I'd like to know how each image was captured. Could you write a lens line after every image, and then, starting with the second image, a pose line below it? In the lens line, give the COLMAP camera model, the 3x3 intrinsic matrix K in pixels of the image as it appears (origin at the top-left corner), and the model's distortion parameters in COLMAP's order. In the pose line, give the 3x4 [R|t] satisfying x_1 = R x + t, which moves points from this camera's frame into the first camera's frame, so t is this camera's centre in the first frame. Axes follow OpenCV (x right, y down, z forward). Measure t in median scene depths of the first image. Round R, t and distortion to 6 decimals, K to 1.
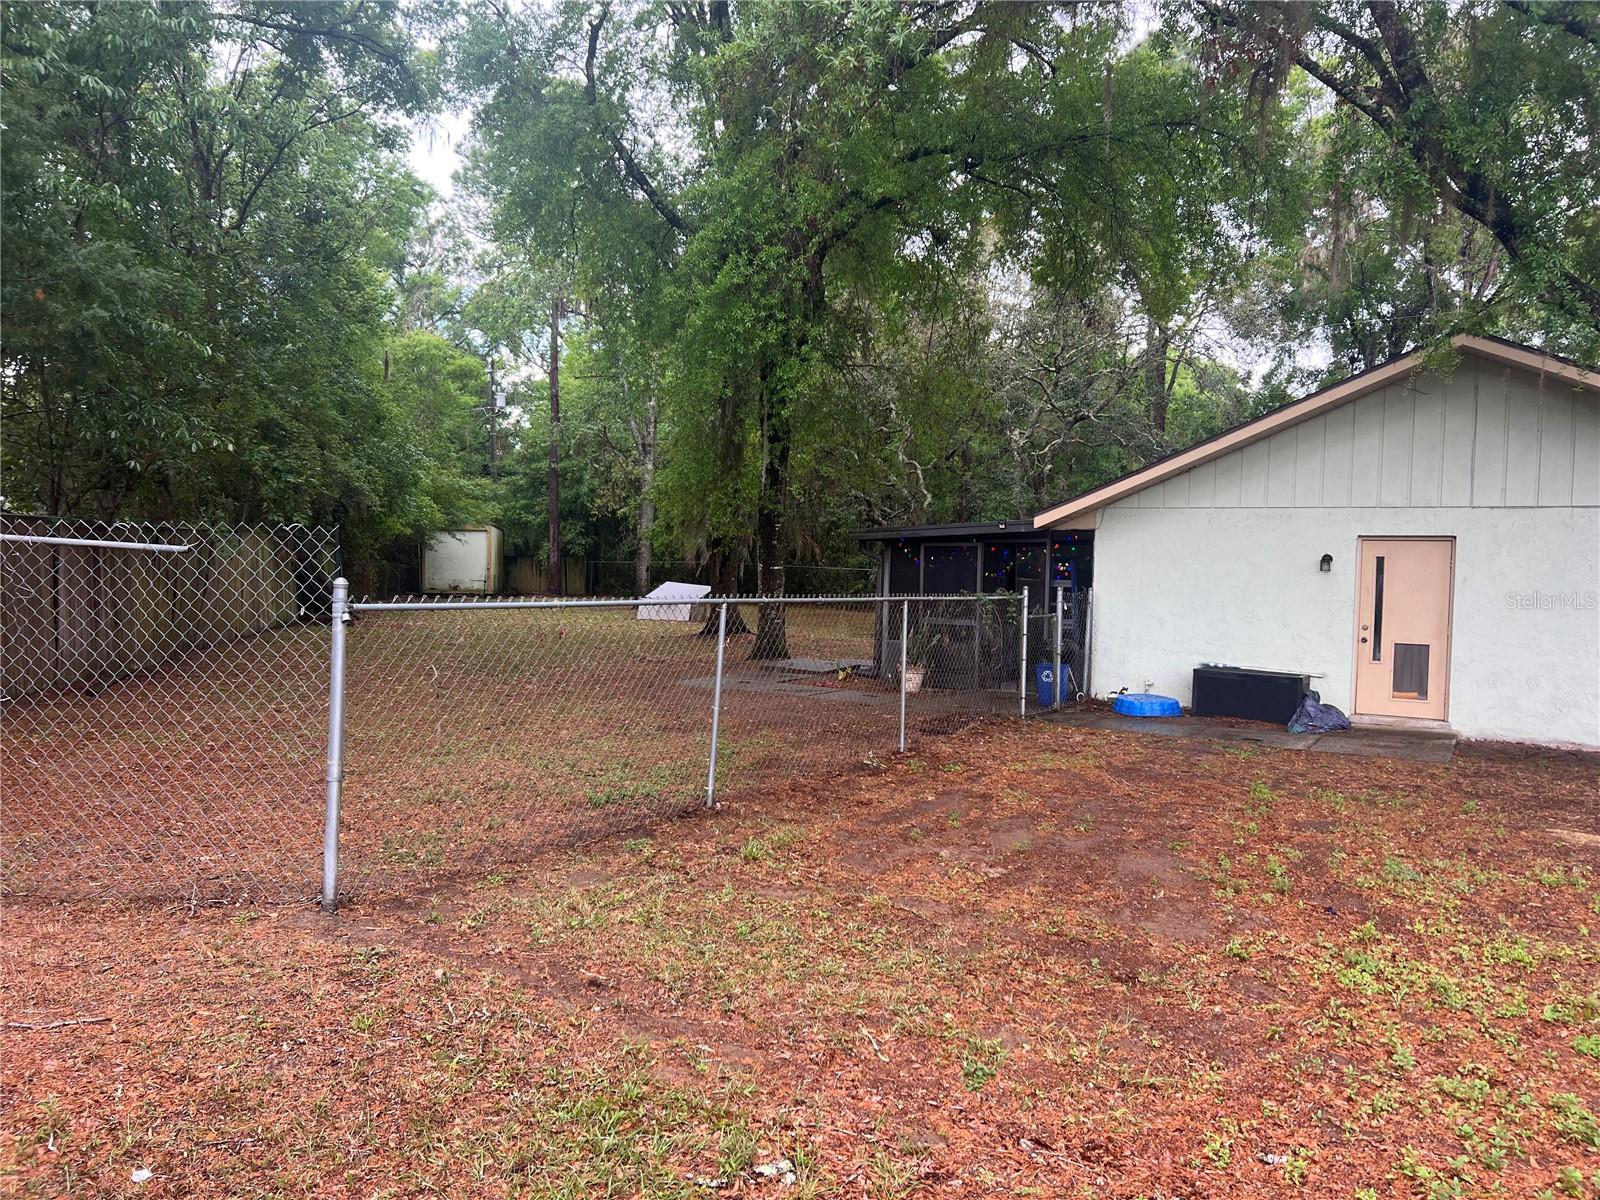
lens RADIAL K [[1191.1, 0, 800.0], [0, 1191.1, 600.0], [0, 0, 1]] dist [0.186422, -0.212083]
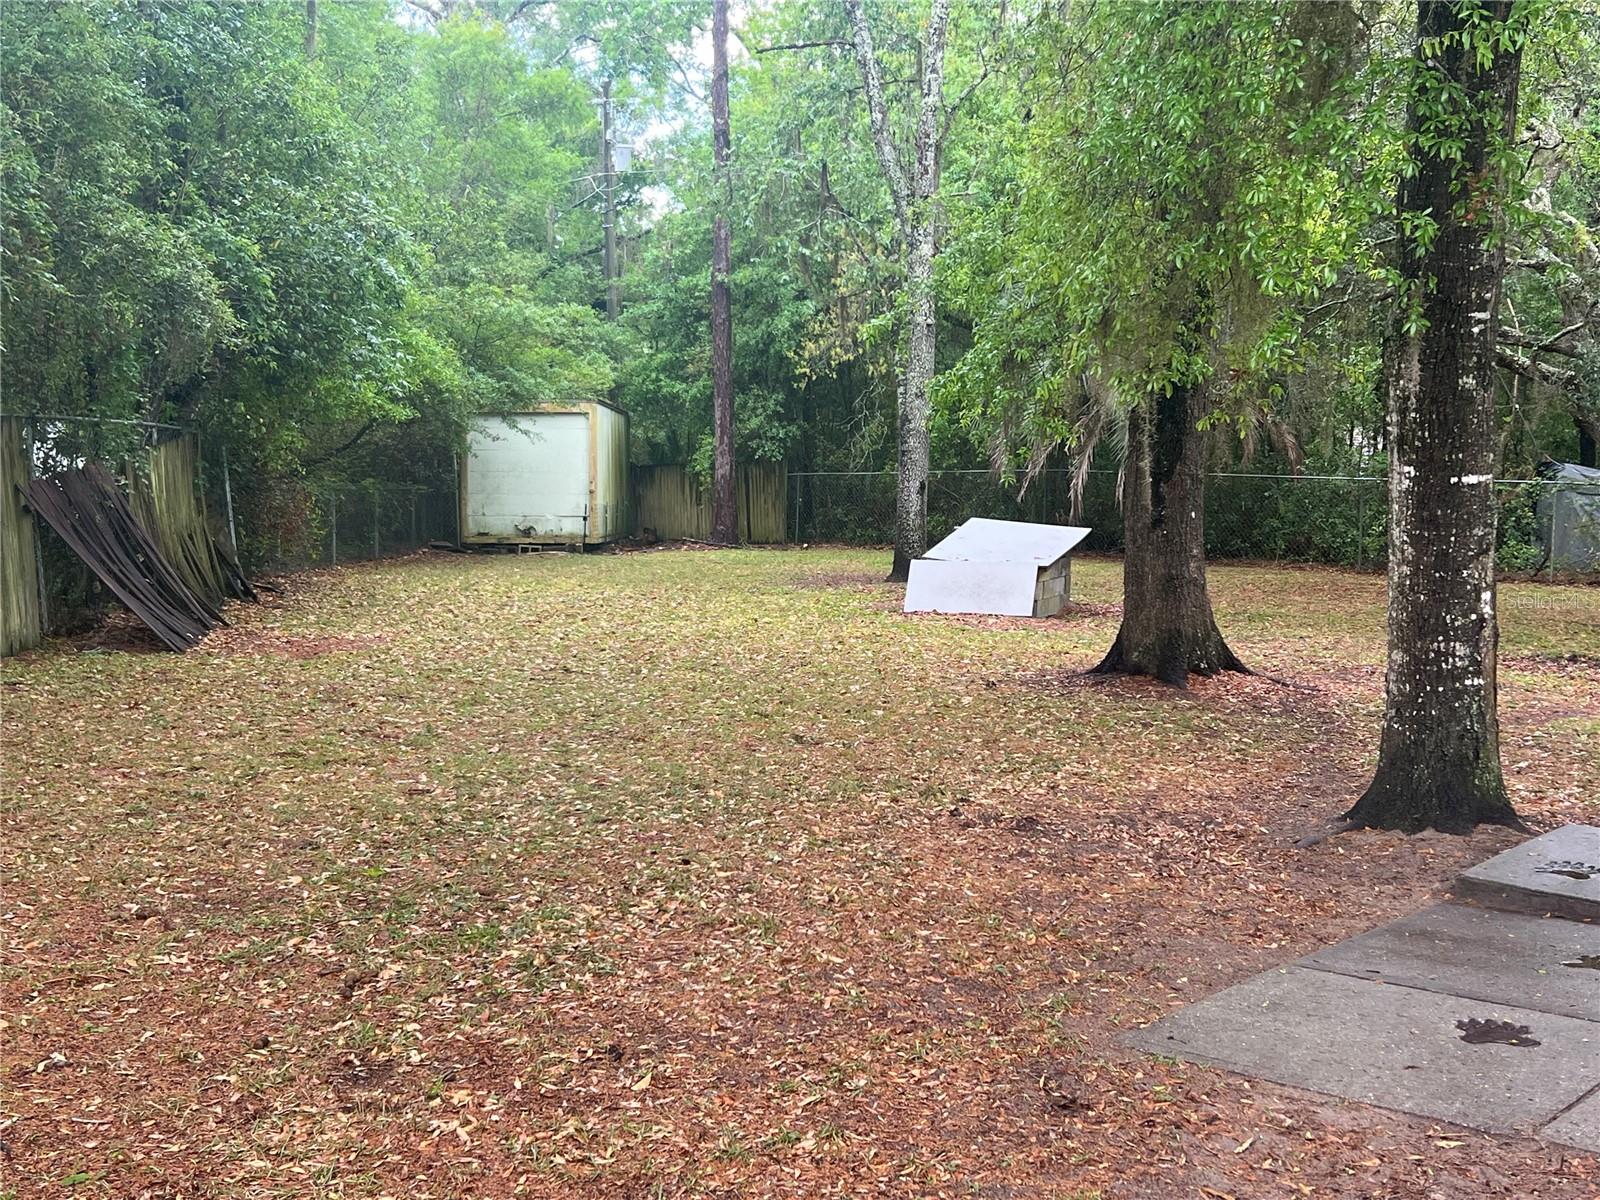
lens RADIAL K [[1377.9, 0, 800.0], [0, 1377.9, 600.0], [0, 0, 1]] dist [-0.061032, -0.000417]
pose [[0.983985, 0.000476, -0.178252, -0.074370], [0.009869, 0.998317, 0.057143, -0.012949], [0.177979, -0.057987, 0.982324, 0.452841]]
